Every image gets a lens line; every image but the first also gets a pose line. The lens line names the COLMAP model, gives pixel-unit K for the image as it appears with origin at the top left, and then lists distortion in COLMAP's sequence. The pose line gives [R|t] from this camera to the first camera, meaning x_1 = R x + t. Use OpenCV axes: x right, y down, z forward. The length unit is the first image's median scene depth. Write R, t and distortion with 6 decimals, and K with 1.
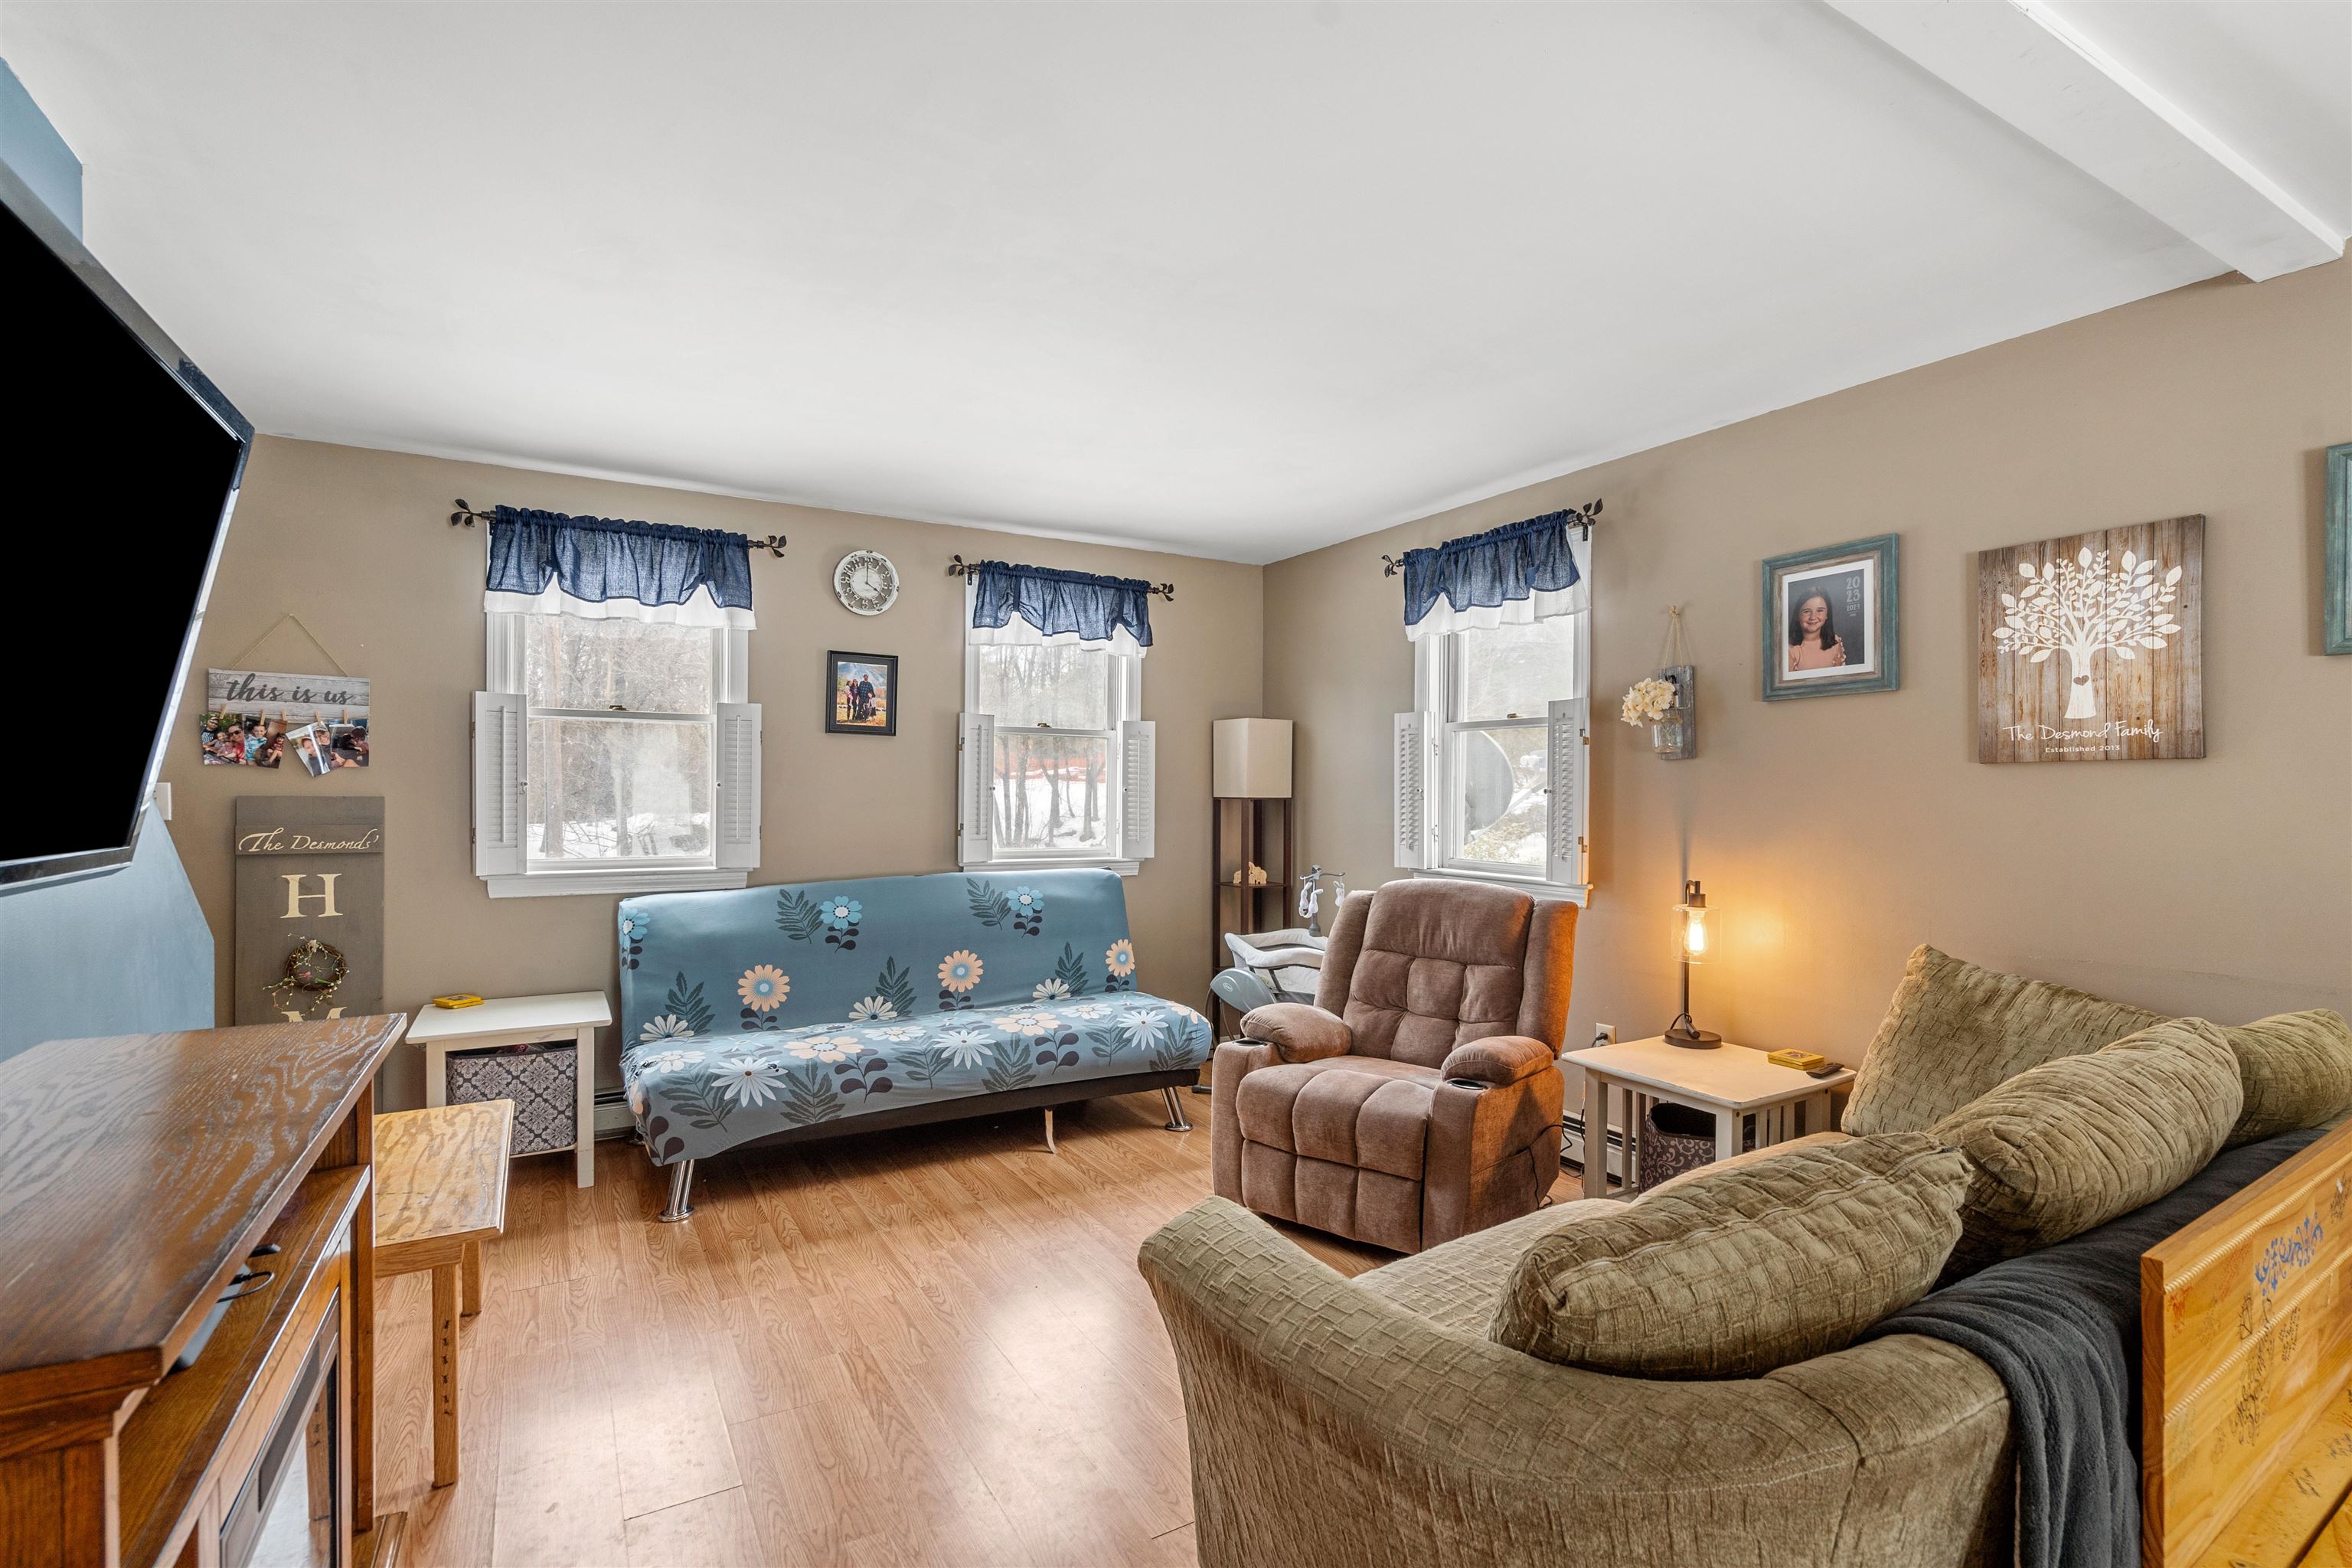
lens RADIAL K [[1080.8, 0, 1176.0], [0, 1080.8, 784.0], [0, 0, 1]] dist [-0.000541, 0.000335]
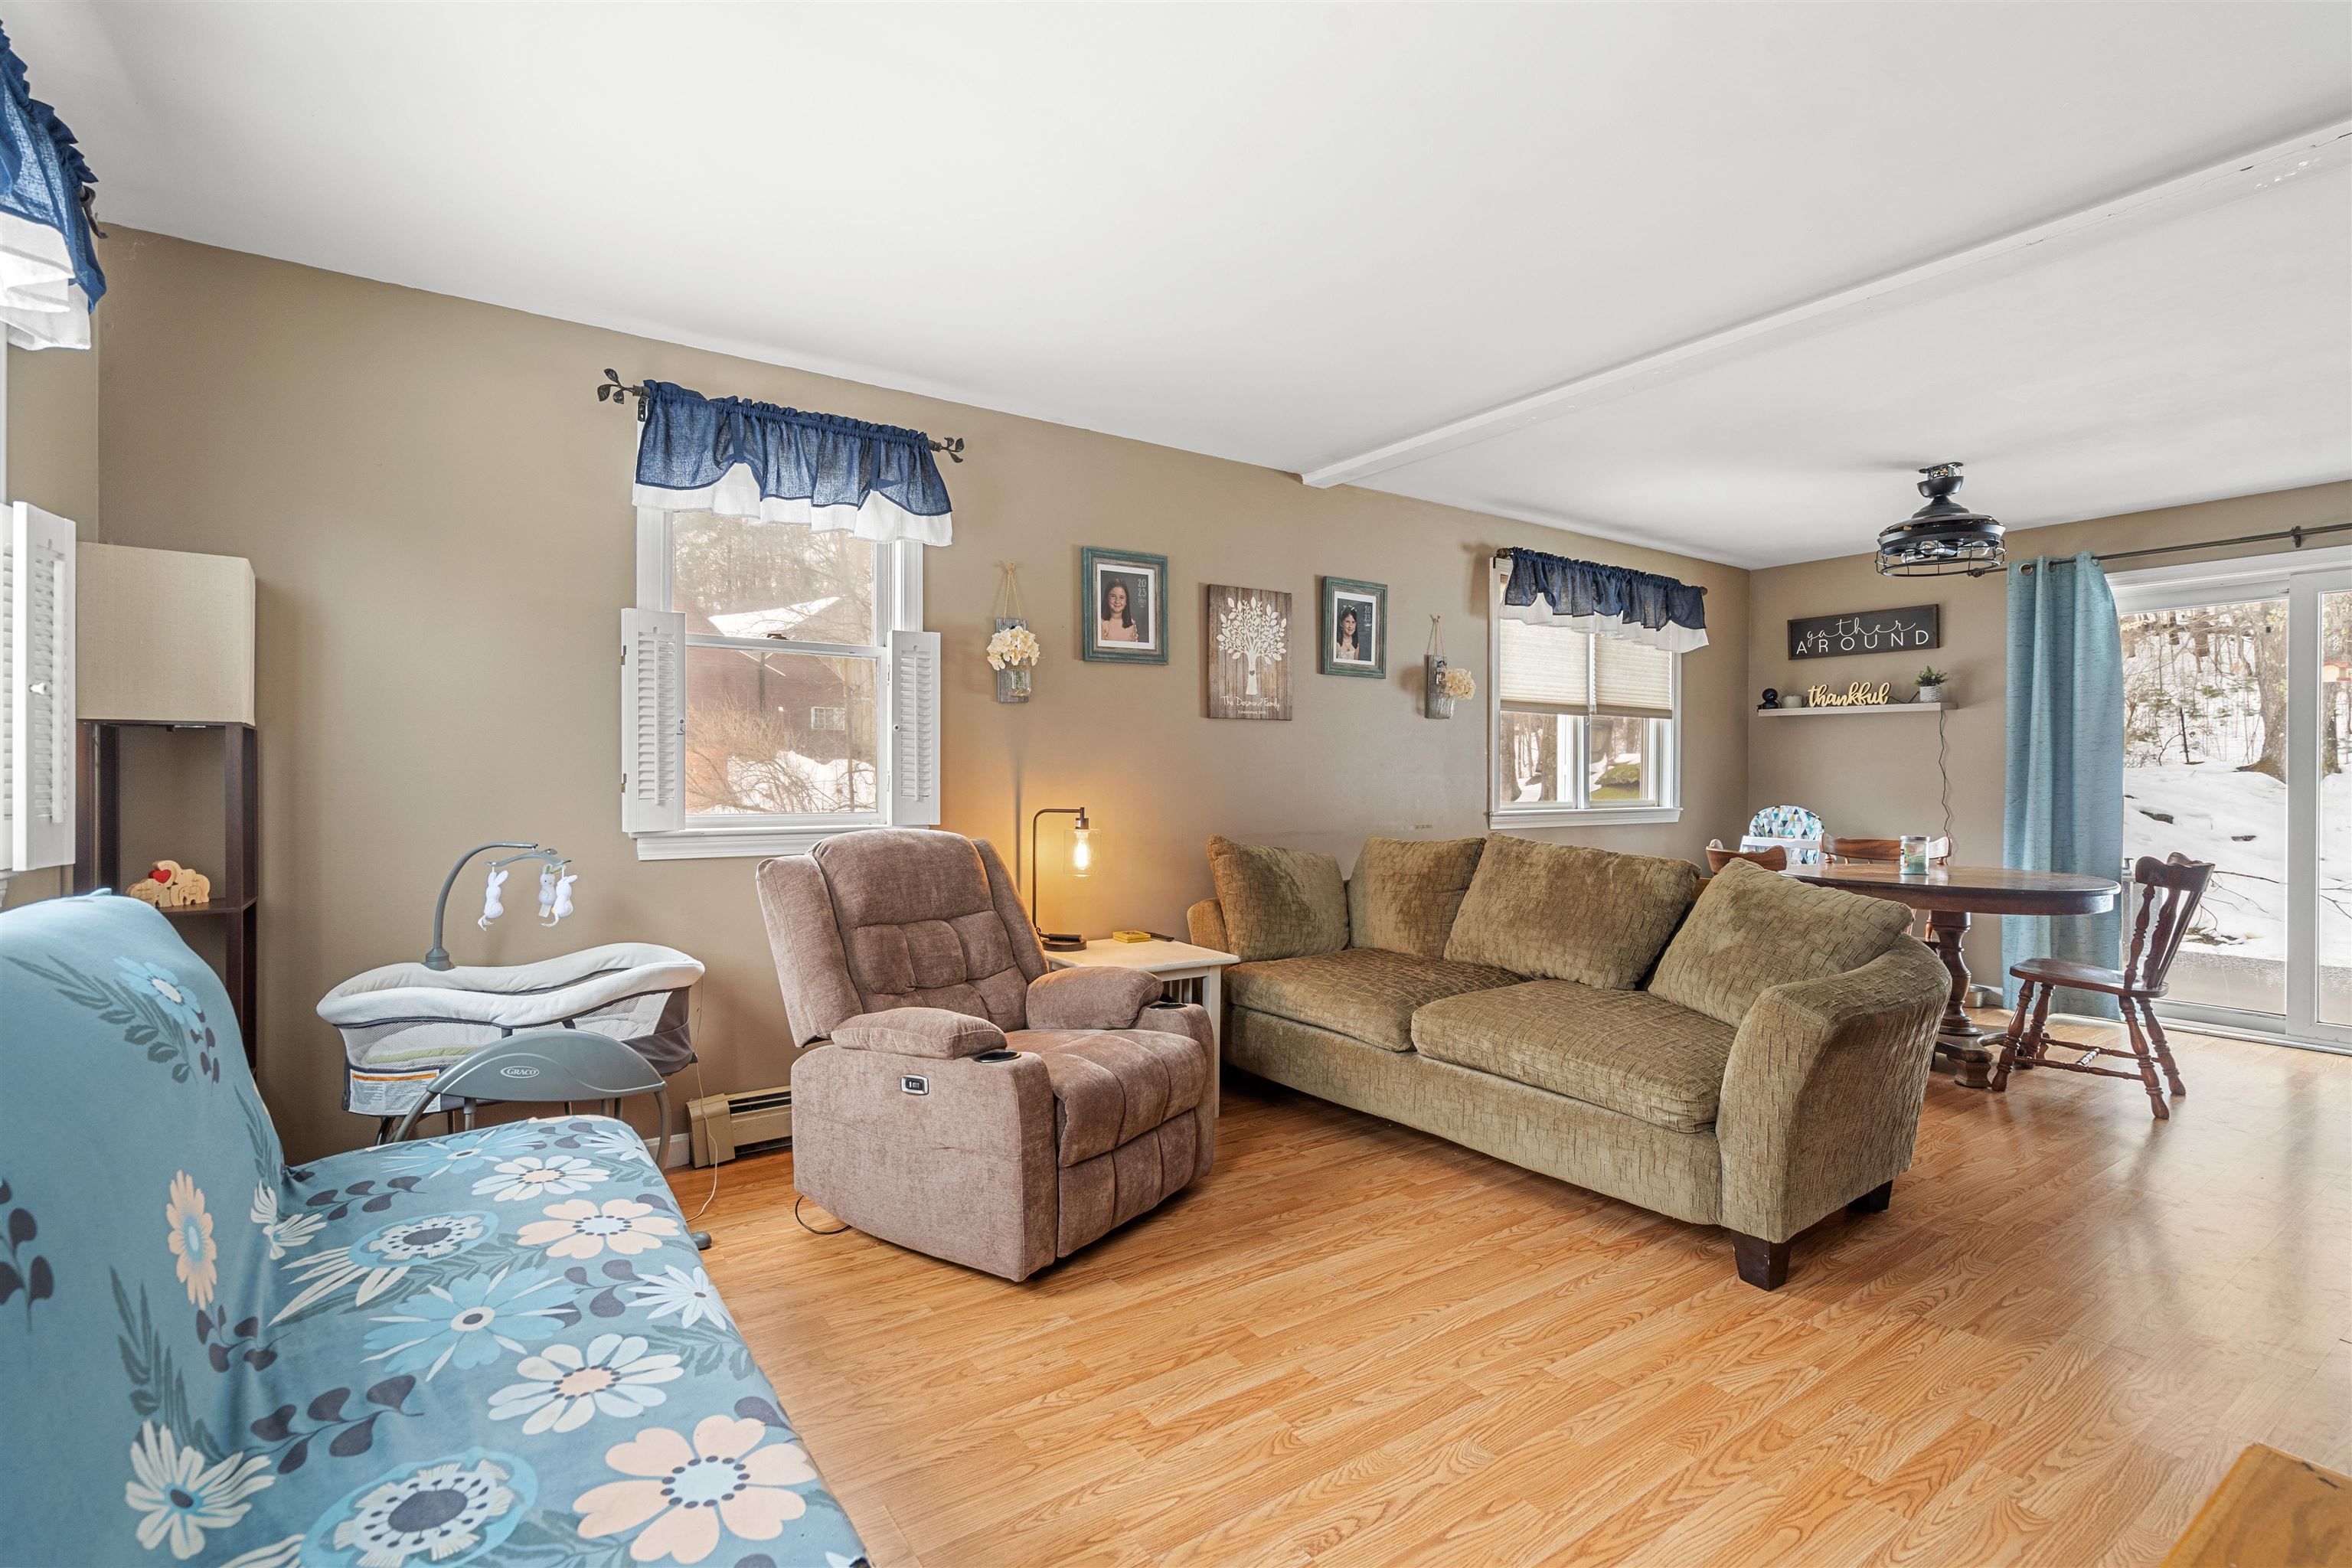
lens RADIAL K [[1113.1, 0, 1183.2], [0, 1113.1, 756.2], [0, 0, 1]] dist [0.001222, 0.000242]
pose [[-0.085164, -0.006031, 0.996349, -0.897853], [-0.020534, 0.999780, 0.004296, 0.031536], [-0.996155, -0.020093, -0.085269, 1.198137]]
